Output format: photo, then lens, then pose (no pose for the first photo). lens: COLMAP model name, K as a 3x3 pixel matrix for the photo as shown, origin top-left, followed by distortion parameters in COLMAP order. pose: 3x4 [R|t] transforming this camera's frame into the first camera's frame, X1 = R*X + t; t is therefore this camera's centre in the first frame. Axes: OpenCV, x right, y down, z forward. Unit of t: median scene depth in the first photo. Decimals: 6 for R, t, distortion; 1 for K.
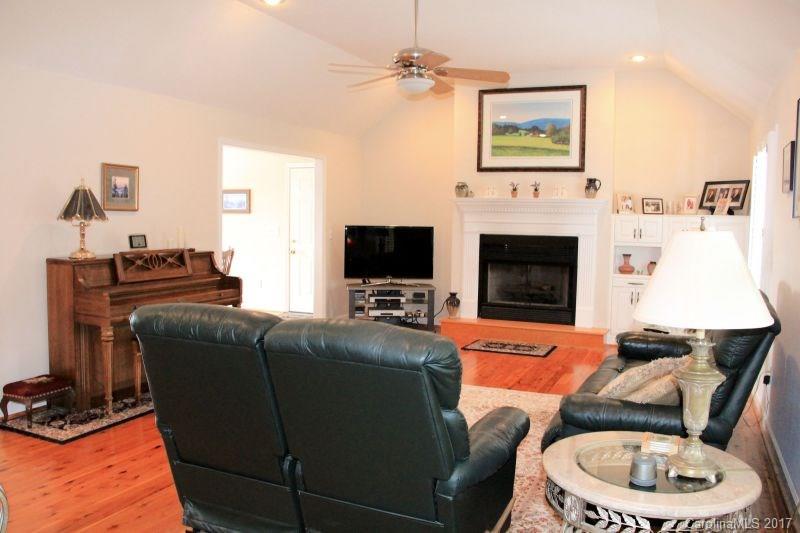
lens RADIAL K [[658.3, 0, 402.3], [0, 658.3, 268.3], [0, 0, 1]] dist [-0.168446, 0.140444]
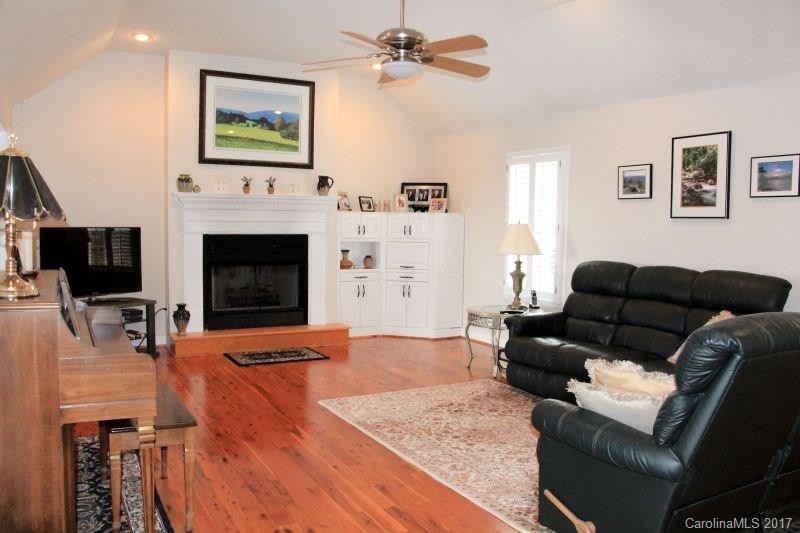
lens RADIAL K [[658.3, 0, 402.3], [0, 658.3, 268.3], [0, 0, 1]] dist [-0.168446, 0.140444]
pose [[0.610348, -0.060750, 0.789801, -0.428873], [0.055665, 0.997879, 0.033738, -0.022669], [-0.790175, 0.023372, 0.612435, 0.275532]]
